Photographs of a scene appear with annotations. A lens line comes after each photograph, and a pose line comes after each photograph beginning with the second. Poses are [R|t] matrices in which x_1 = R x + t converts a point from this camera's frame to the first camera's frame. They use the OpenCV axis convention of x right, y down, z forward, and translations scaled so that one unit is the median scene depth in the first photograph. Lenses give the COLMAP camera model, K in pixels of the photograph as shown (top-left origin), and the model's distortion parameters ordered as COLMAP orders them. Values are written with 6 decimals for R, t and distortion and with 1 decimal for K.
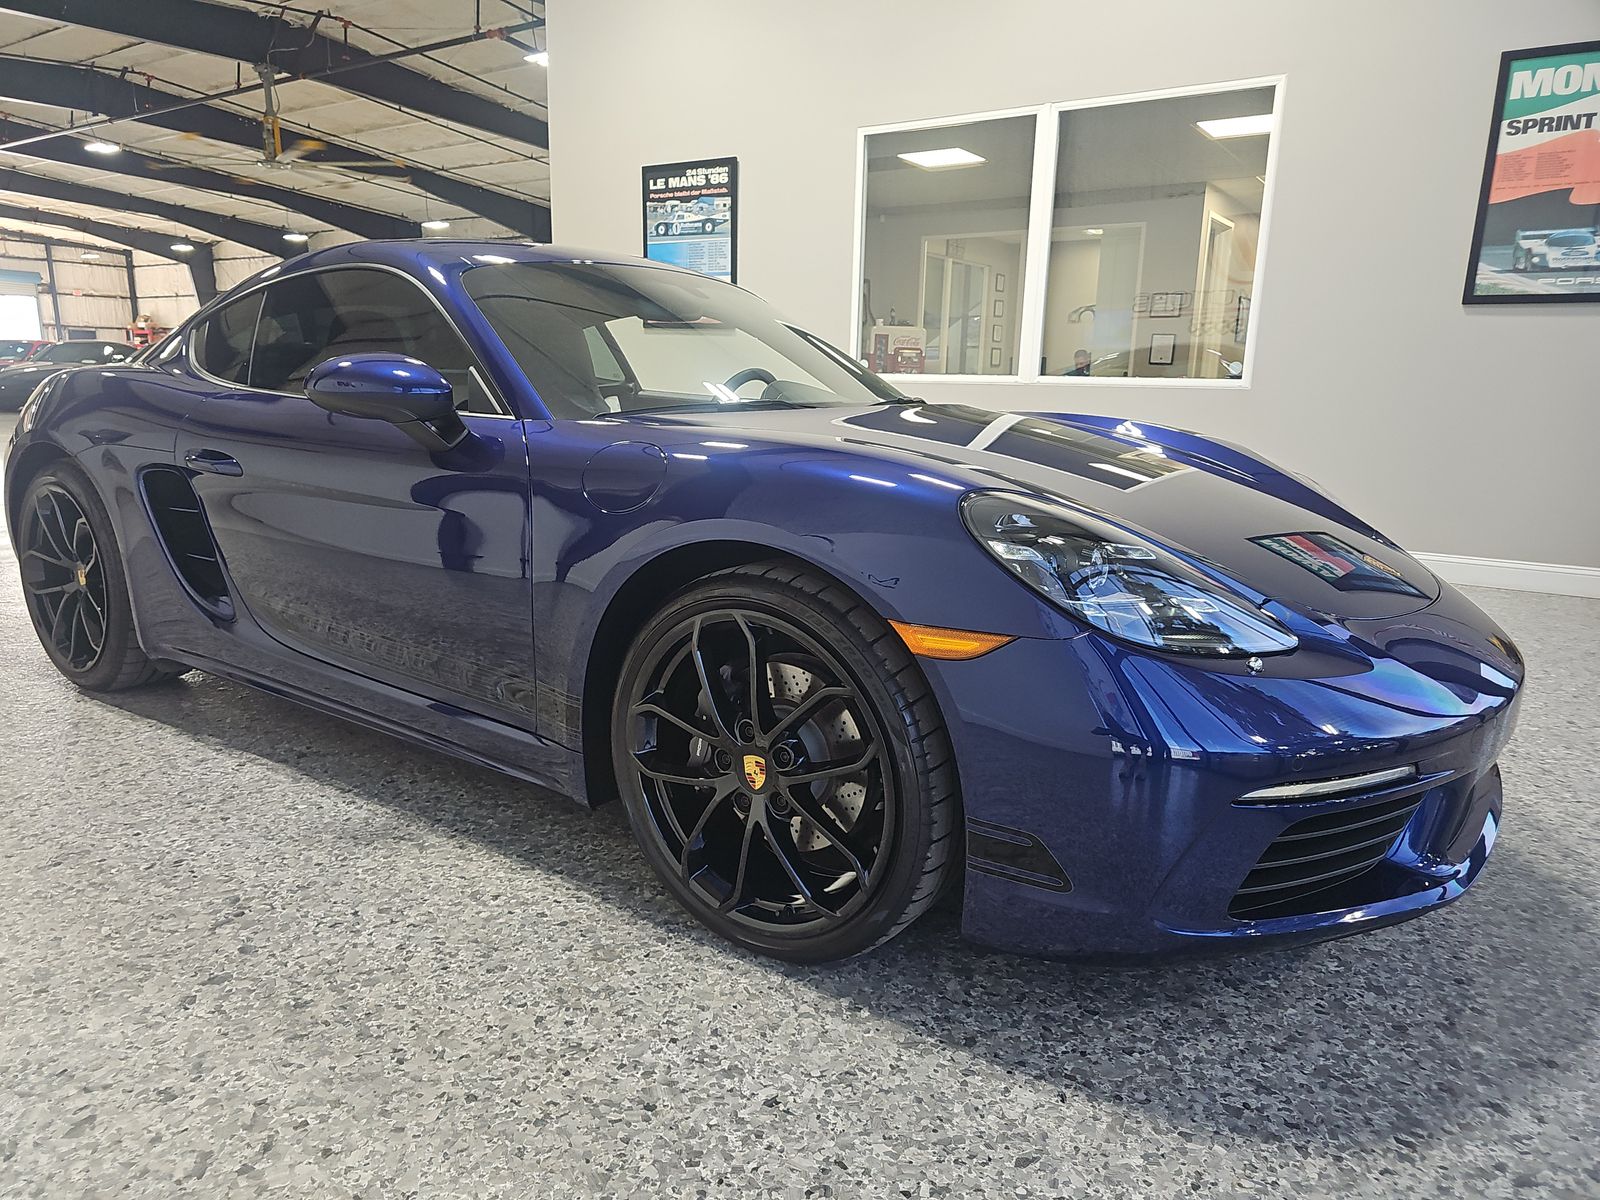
lens RADIAL K [[1052.5, 0, 800.0], [0, 1052.5, 600.0], [0, 0, 1]] dist [0.007109, 0.000773]
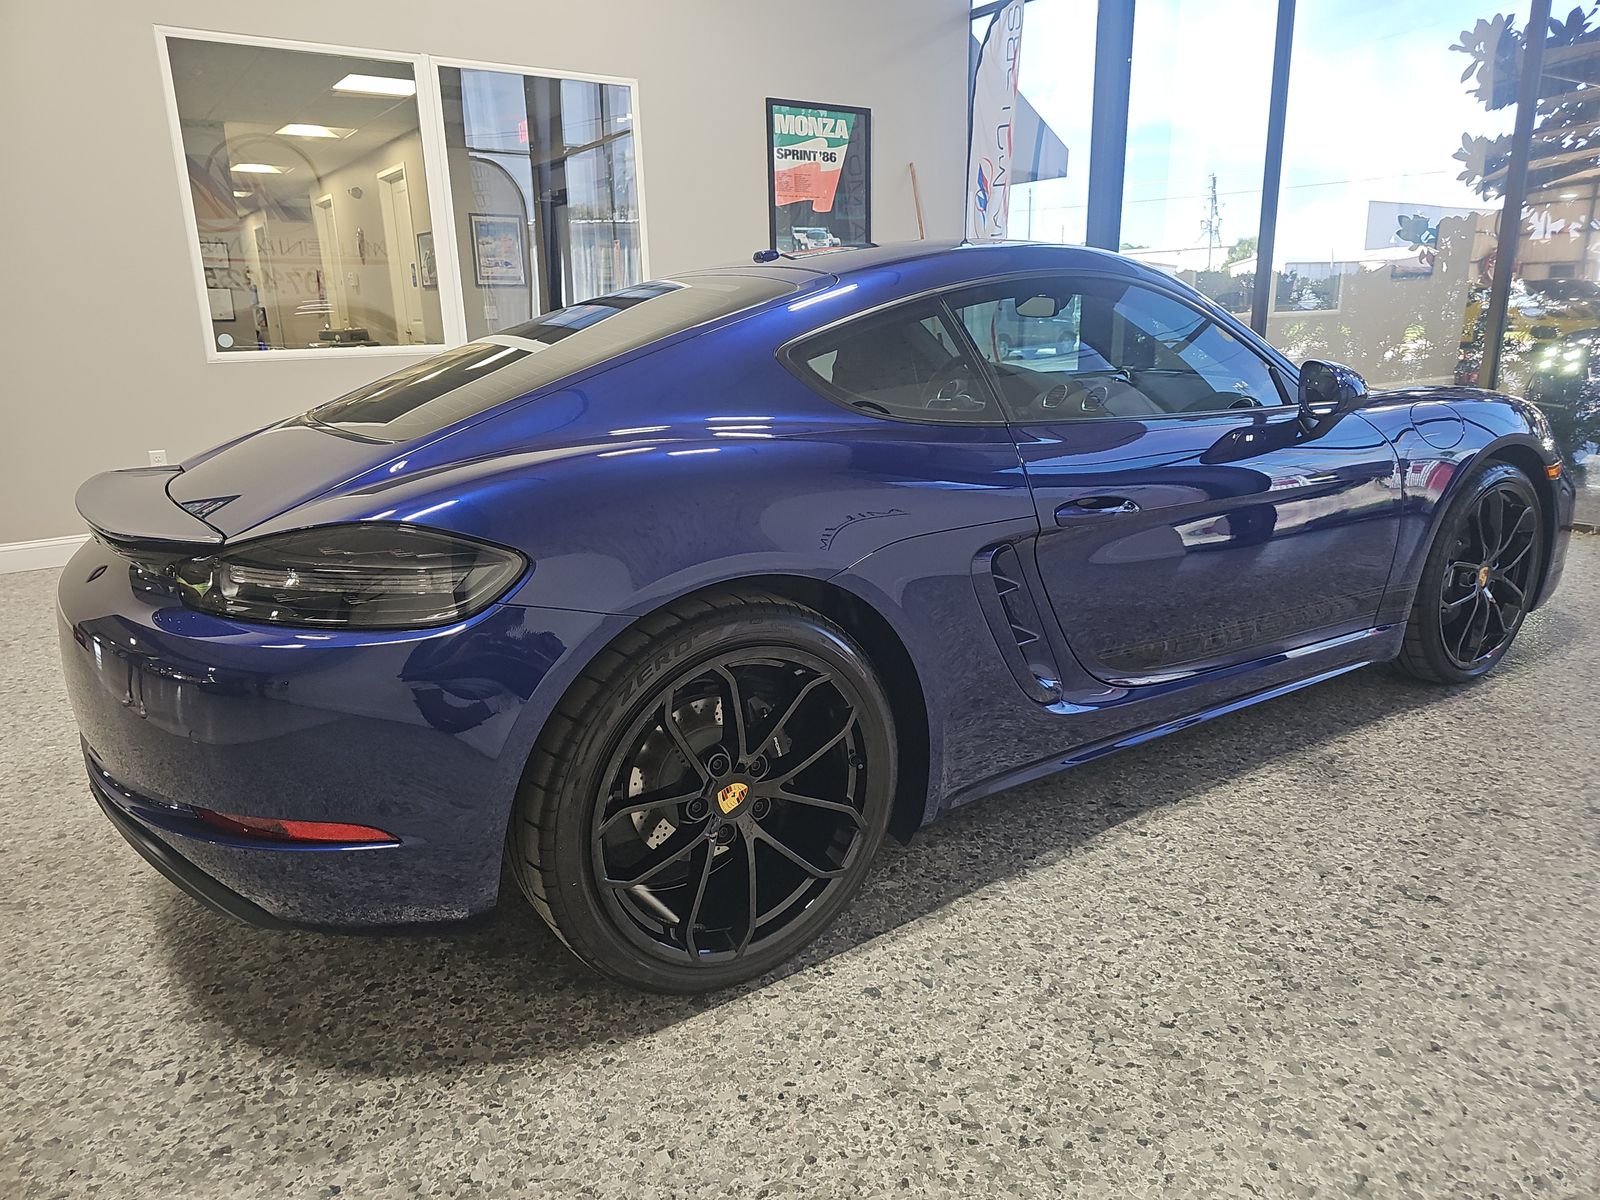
lens RADIAL K [[1081.3, 0, 808.1], [0, 1081.3, 557.1], [0, 0, 1]] dist [0.002049, -0.000181]
pose [[0.362541, -0.227750, 0.903711, -1.424512], [0.221106, 0.963015, 0.153994, -0.268005], [-0.905360, 0.143987, 0.399489, 0.888799]]
